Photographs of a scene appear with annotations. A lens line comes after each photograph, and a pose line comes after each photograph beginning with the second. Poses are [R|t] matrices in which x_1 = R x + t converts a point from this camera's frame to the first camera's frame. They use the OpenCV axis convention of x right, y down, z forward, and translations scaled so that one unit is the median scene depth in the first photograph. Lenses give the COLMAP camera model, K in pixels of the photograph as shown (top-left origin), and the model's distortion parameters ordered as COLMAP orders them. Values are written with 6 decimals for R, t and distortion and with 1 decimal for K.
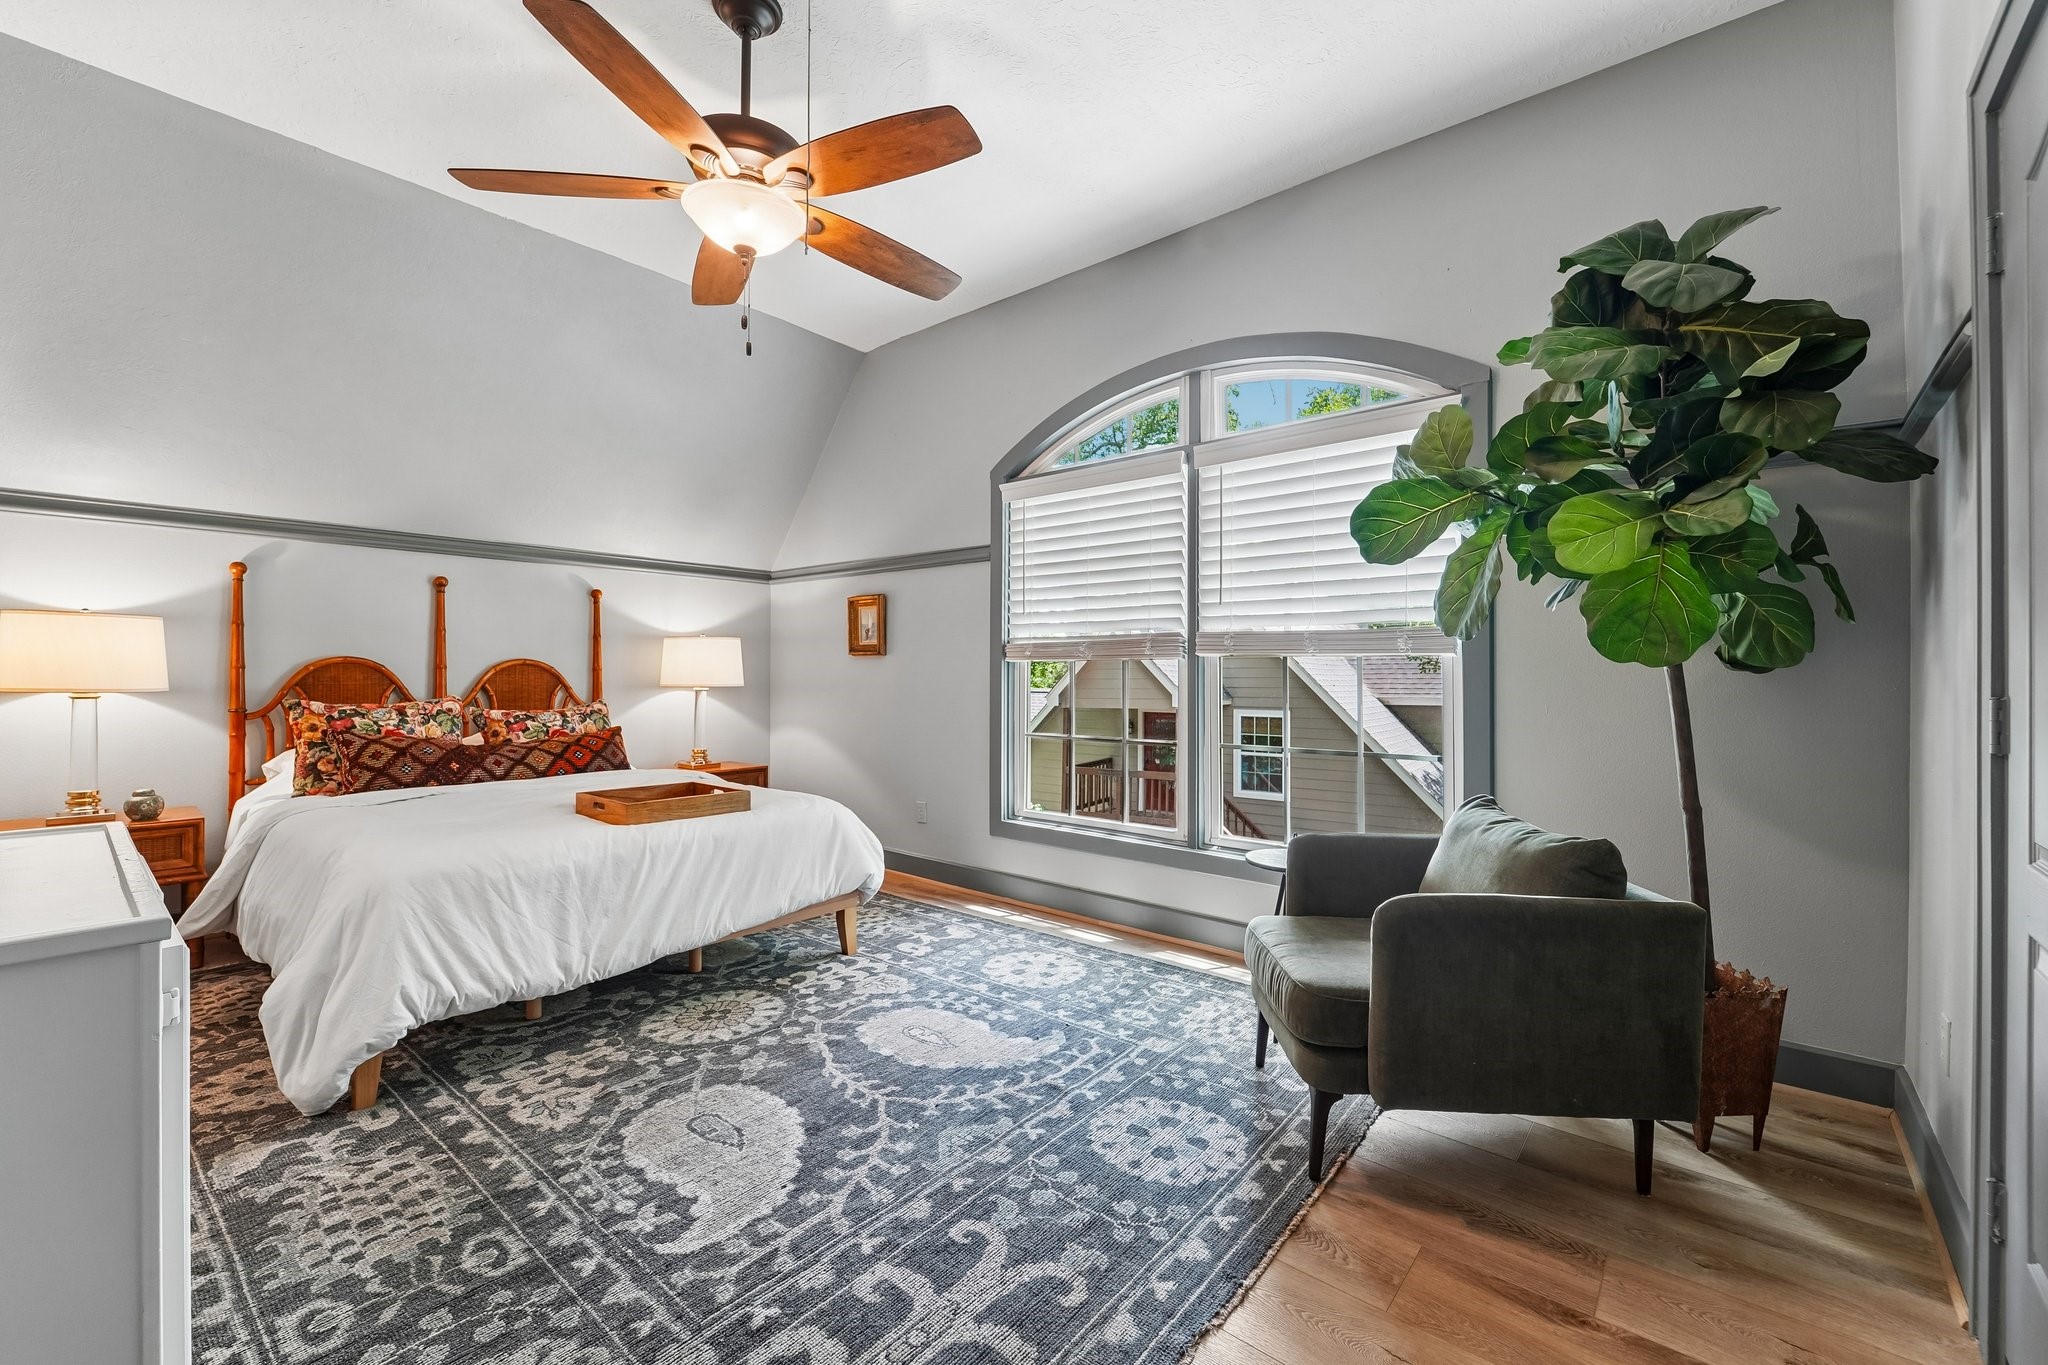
lens RADIAL K [[838.2, 0, 1027.9], [0, 838.2, 671.9], [0, 0, 1]] dist [-0.000908, -0.005690]
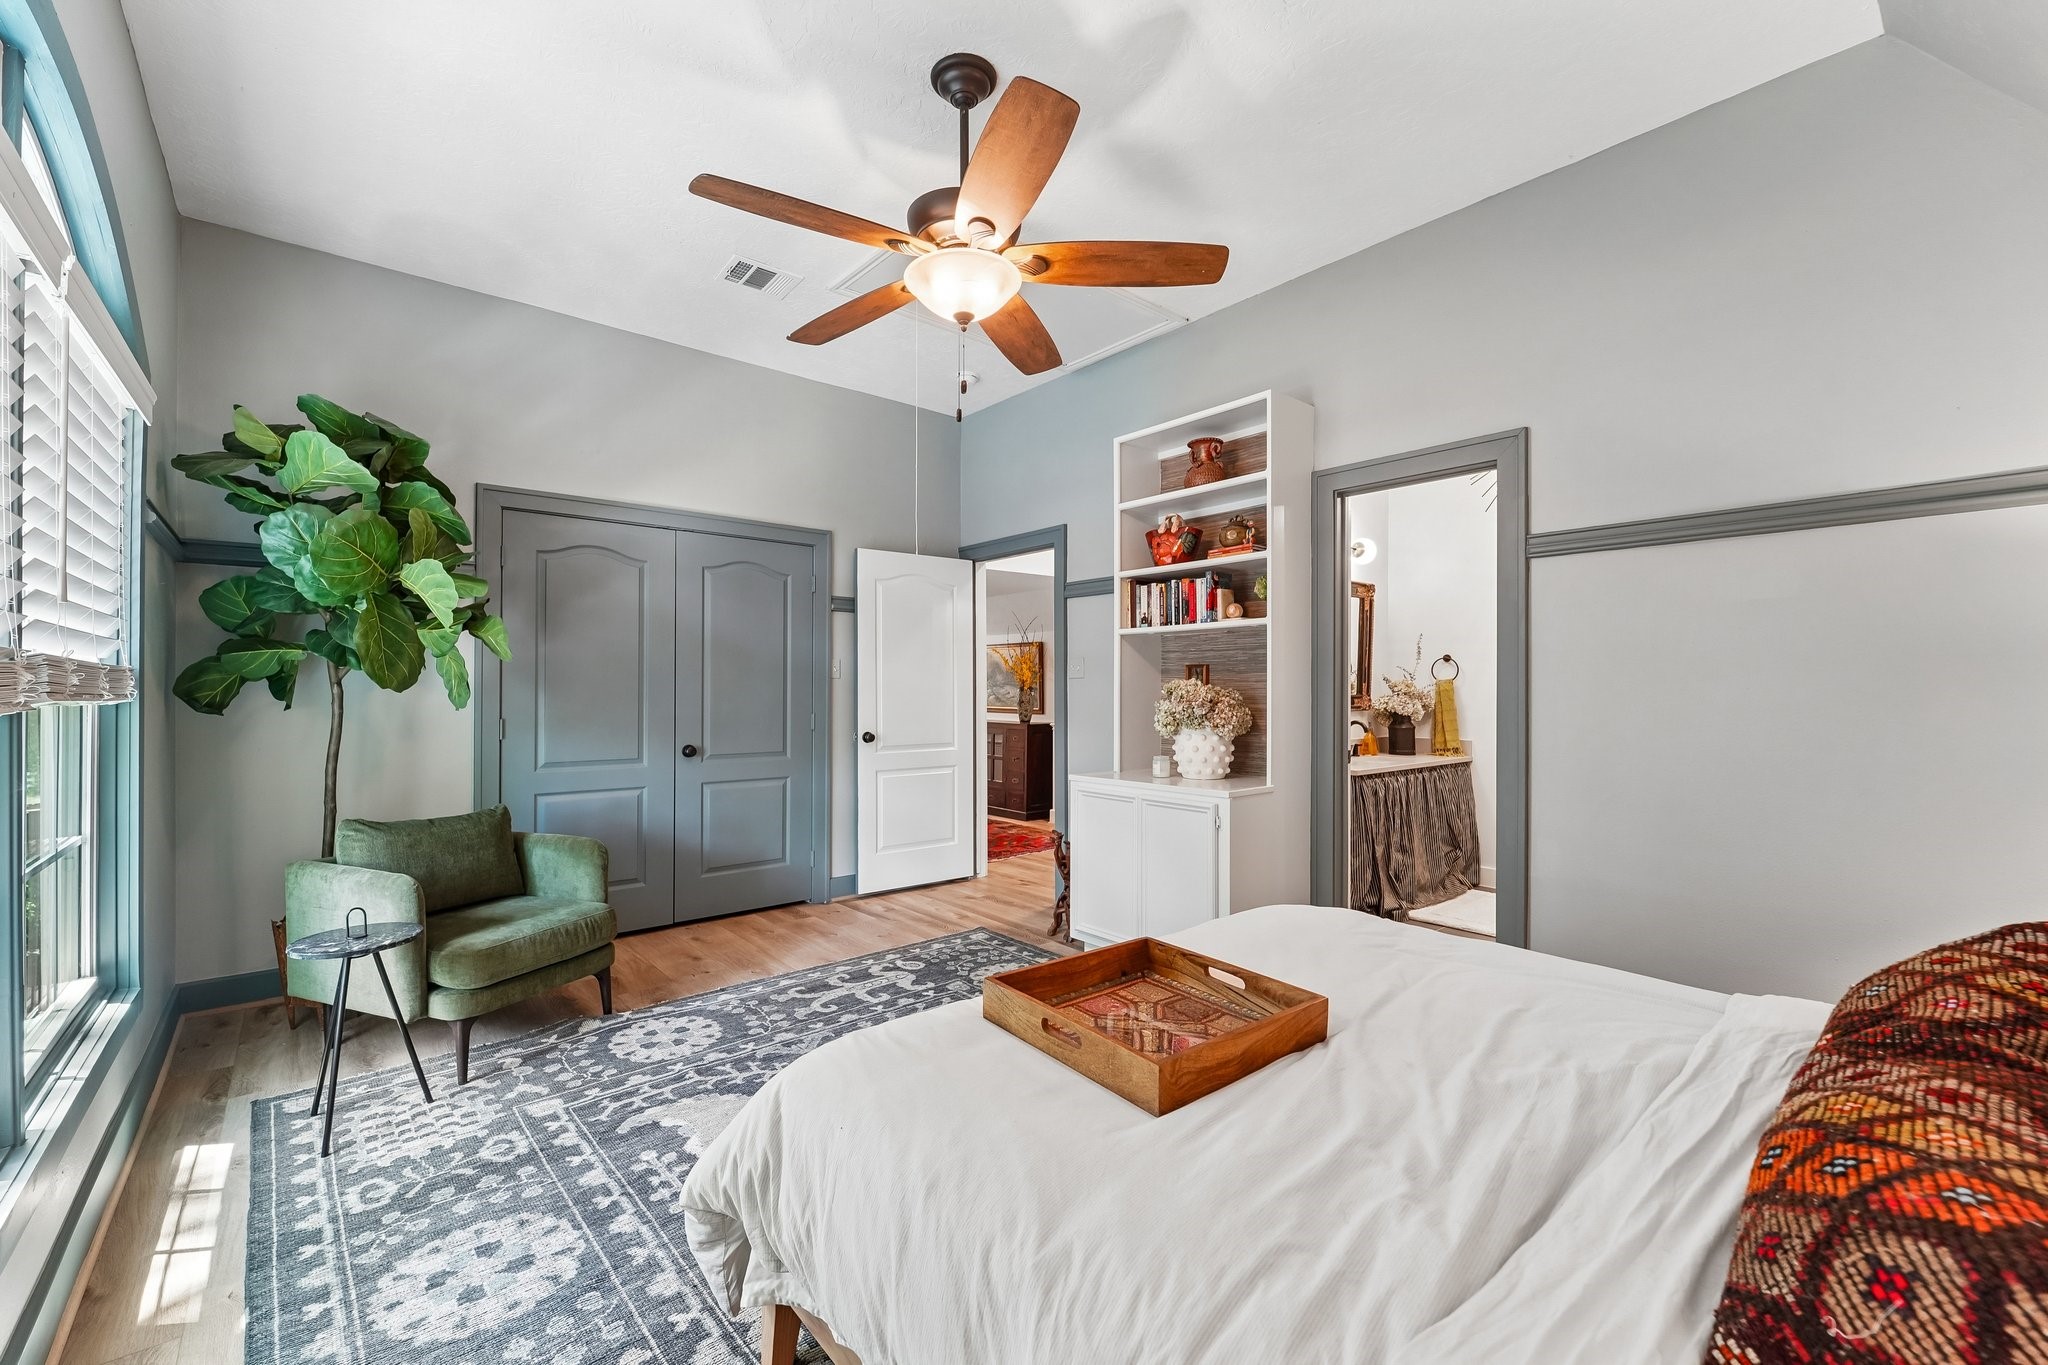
lens RADIAL K [[838.2, 0, 1016.5], [0, 838.2, 685.7], [0, 0, 1]] dist [-0.000908, -0.005690]
pose [[-0.985260, -0.005382, 0.170979, -0.633640], [-0.006226, 0.999971, -0.004401, -0.048090], [-0.170950, -0.005401, -0.985265, 2.174702]]
